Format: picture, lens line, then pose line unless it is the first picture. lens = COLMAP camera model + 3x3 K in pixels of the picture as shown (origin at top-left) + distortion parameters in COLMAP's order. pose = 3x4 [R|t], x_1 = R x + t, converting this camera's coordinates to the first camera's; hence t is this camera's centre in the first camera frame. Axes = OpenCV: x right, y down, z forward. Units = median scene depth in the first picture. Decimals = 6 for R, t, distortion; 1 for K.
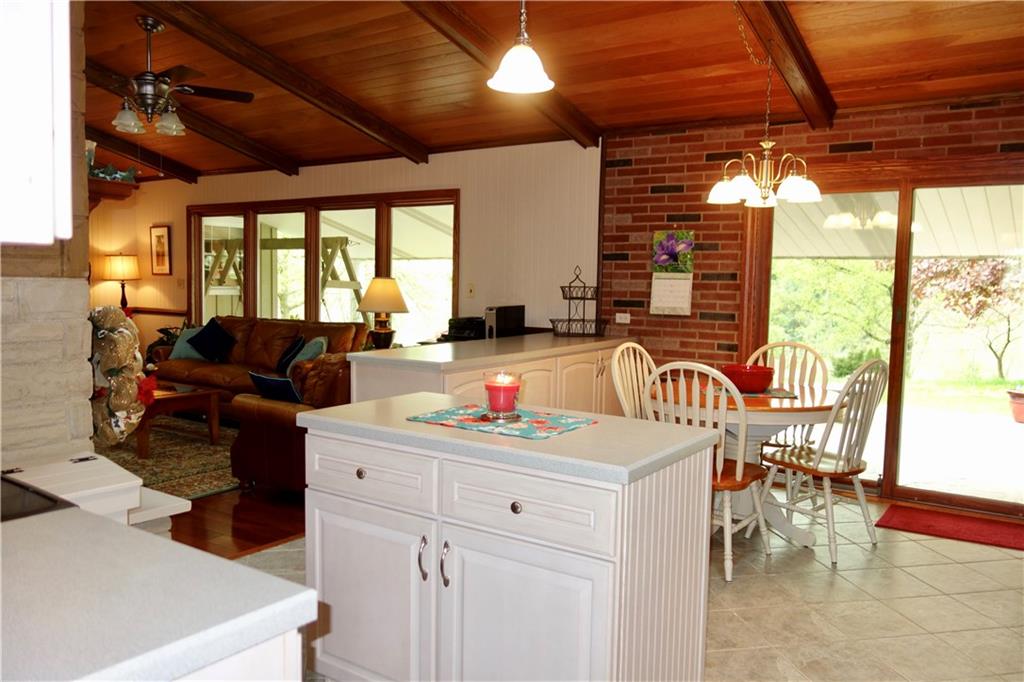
lens RADIAL K [[821.4, 0, 512.0], [0, 821.4, 341.0], [0, 0, 1]] dist [0.005677, -0.008403]
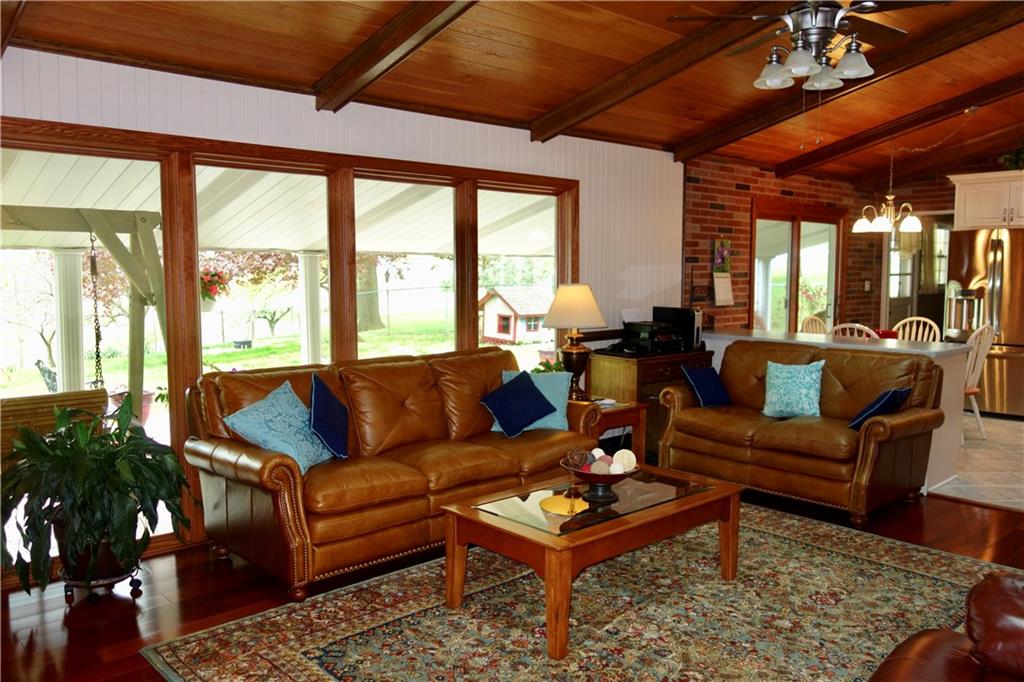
lens RADIAL K [[821.4, 0, 512.0], [0, 821.4, 341.0], [0, 0, 1]] dist [0.005677, -0.008403]
pose [[0.211796, -0.098036, 0.972384, -1.079351], [0.073626, 0.993729, 0.084151, -0.104506], [-0.974537, 0.053770, 0.217686, 1.000928]]
